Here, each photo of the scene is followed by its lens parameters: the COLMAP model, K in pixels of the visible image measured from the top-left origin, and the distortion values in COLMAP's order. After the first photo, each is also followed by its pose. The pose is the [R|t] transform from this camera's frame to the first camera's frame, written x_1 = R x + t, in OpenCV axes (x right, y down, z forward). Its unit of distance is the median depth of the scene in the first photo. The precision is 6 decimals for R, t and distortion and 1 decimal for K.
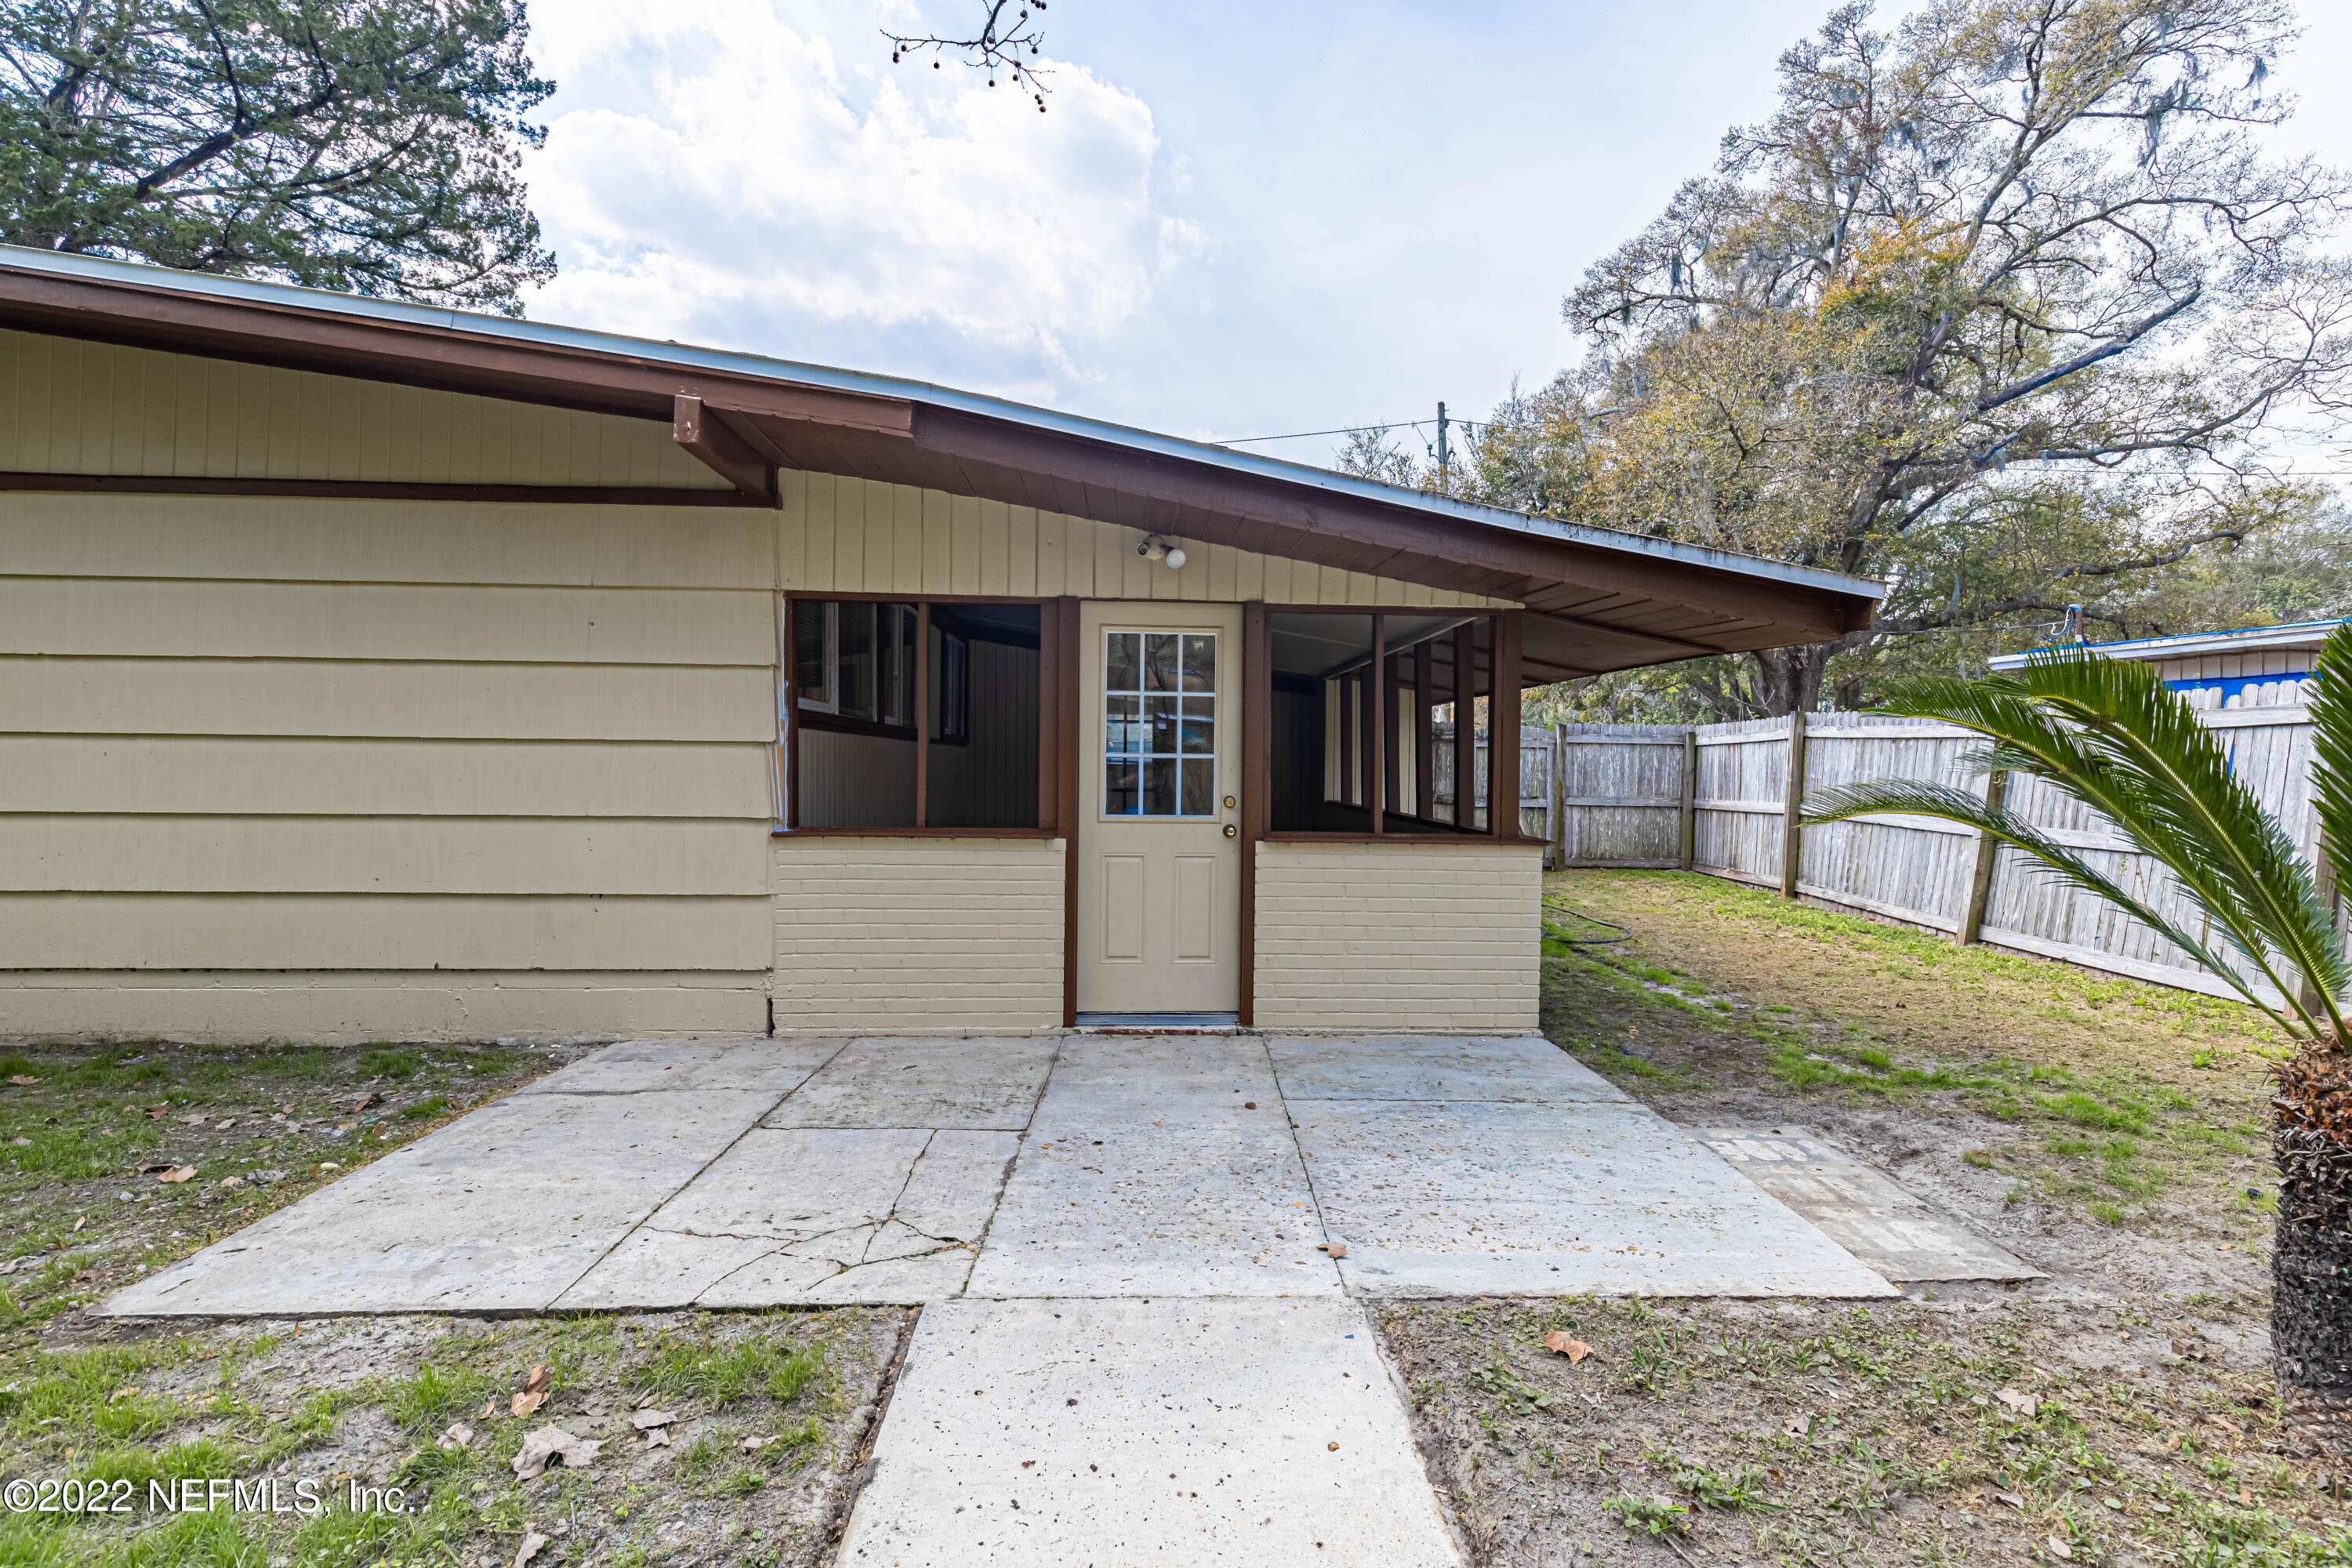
lens RADIAL K [[1055.5, 0, 1175.4], [0, 1055.5, 774.8], [0, 0, 1]] dist [0.008820, -0.001385]
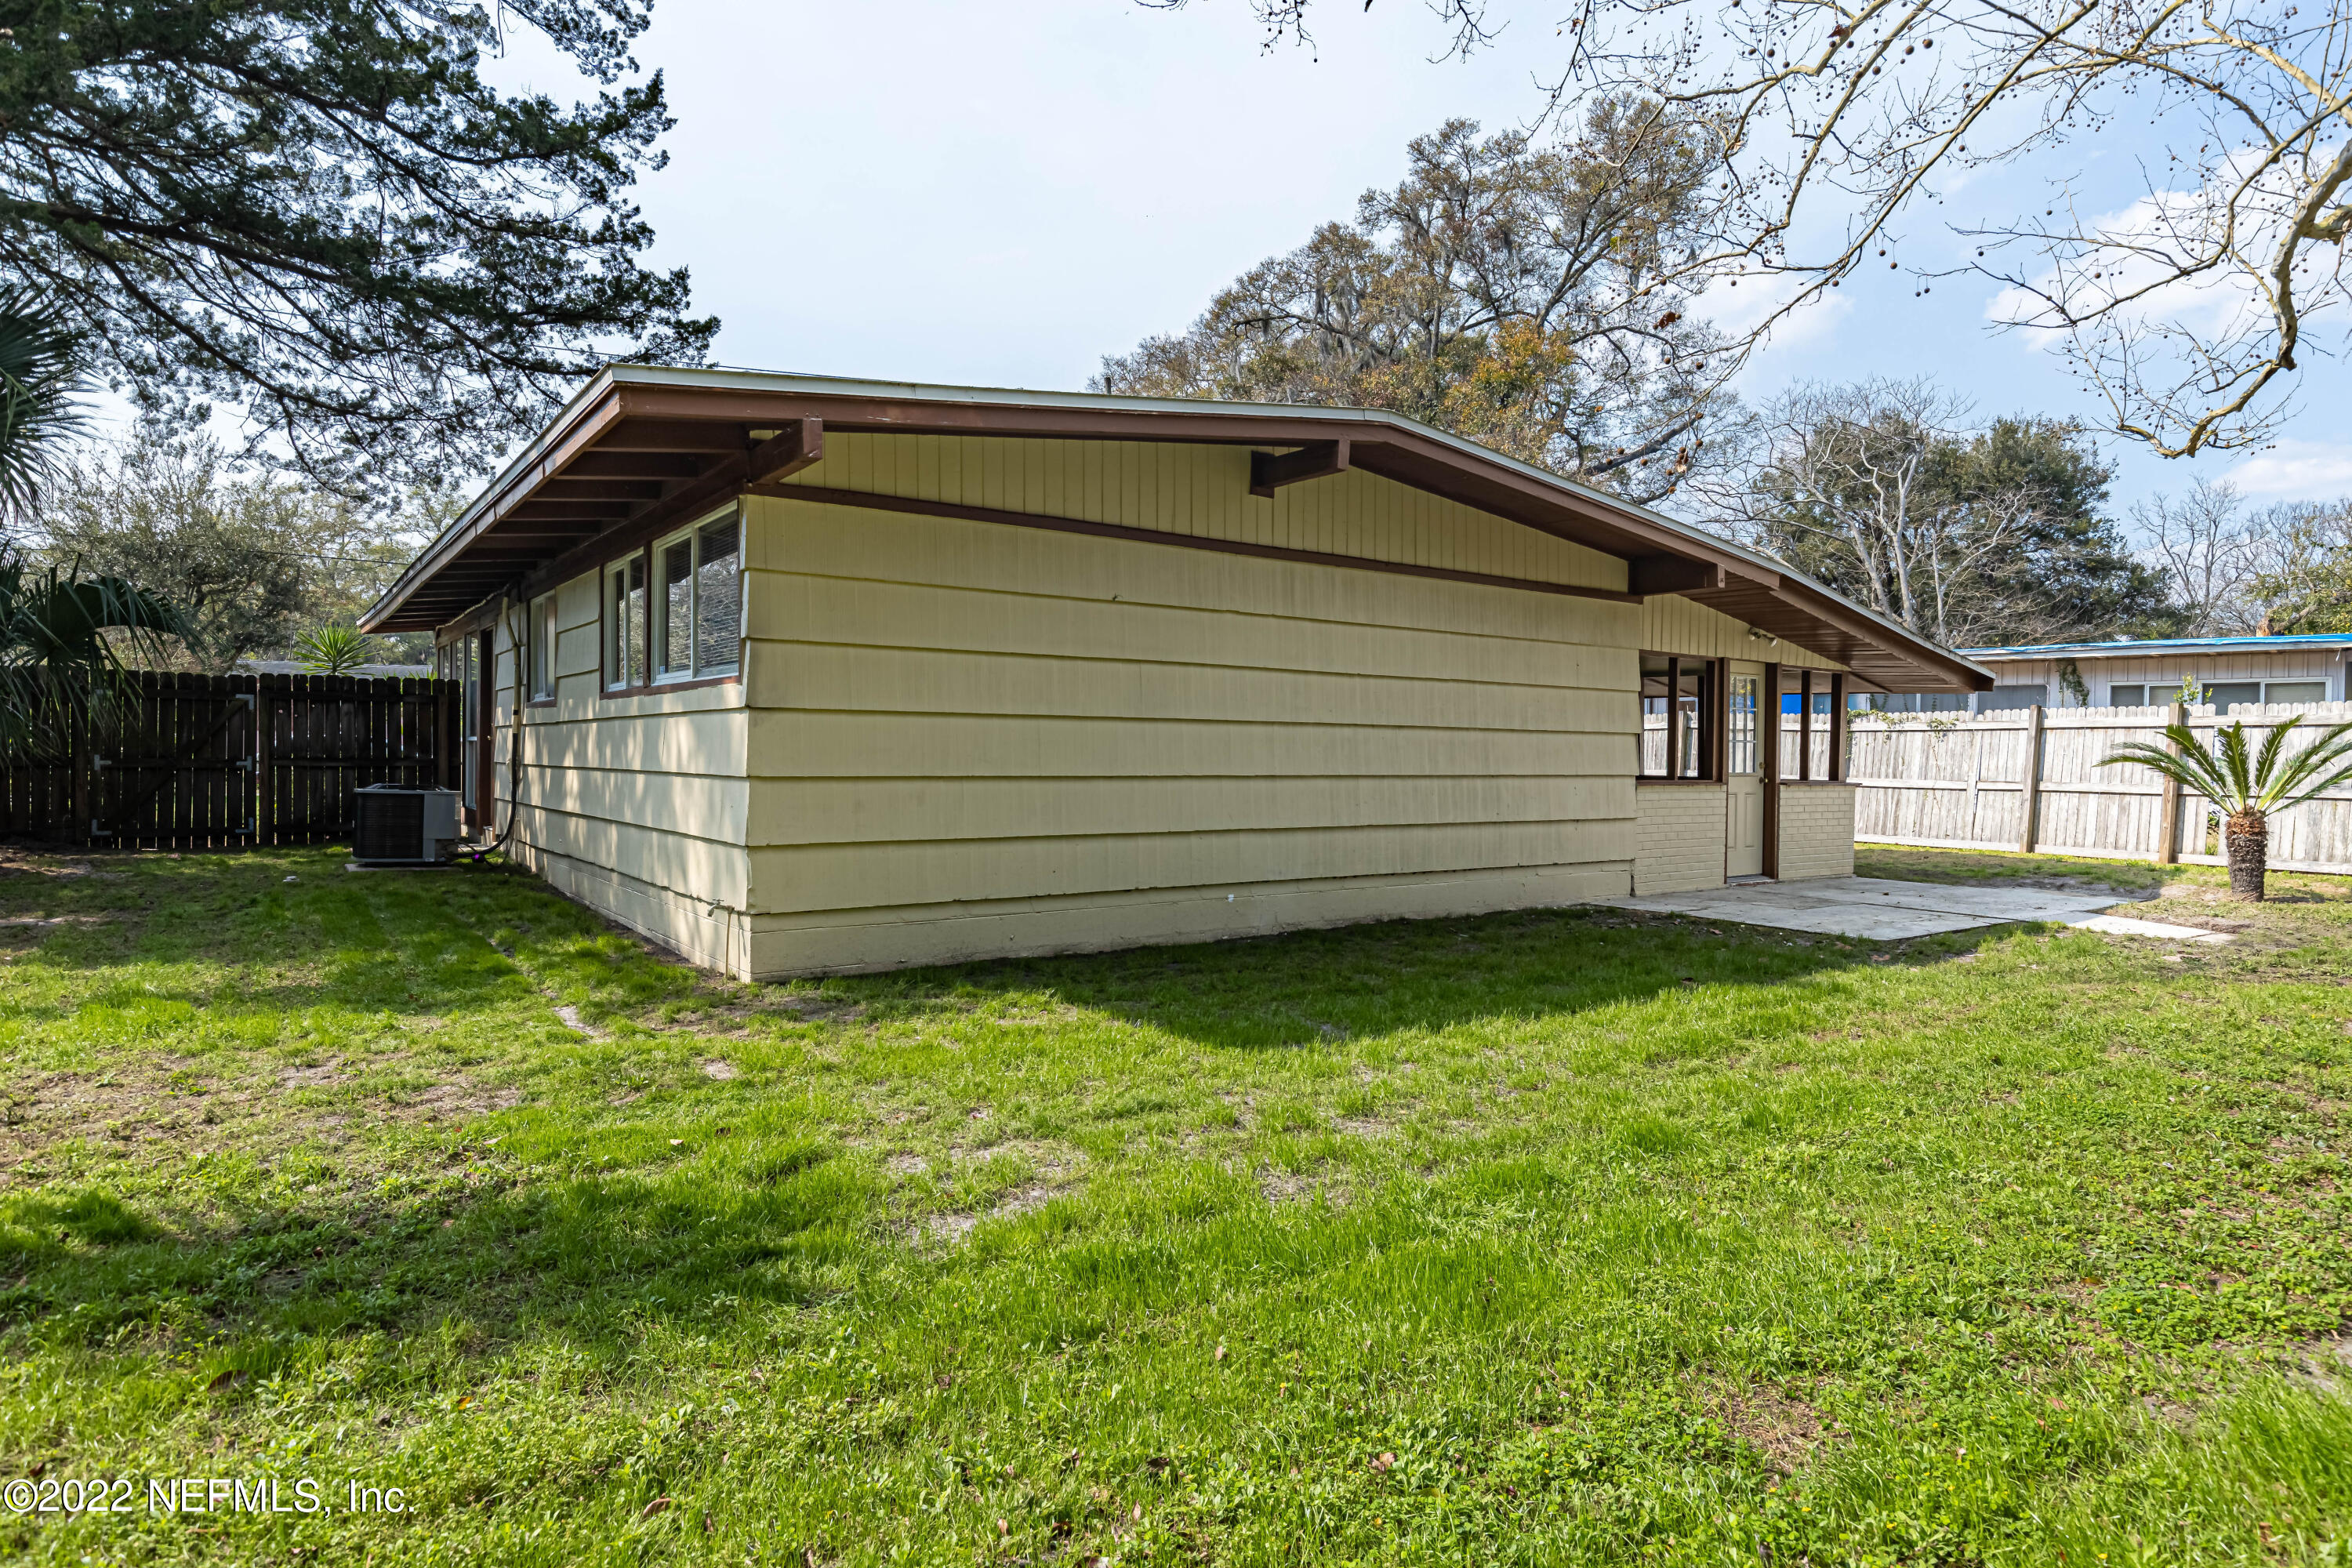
lens RADIAL K [[1308.9, 0, 1176.5], [0, 1308.9, 780.3], [0, 0, 1]] dist [0.004810, 0.000278]
pose [[0.839788, -0.012984, 0.542760, -0.451353], [0.002460, 0.999795, 0.020111, 0.000541], [-0.542909, -0.015554, 0.839647, -0.091027]]
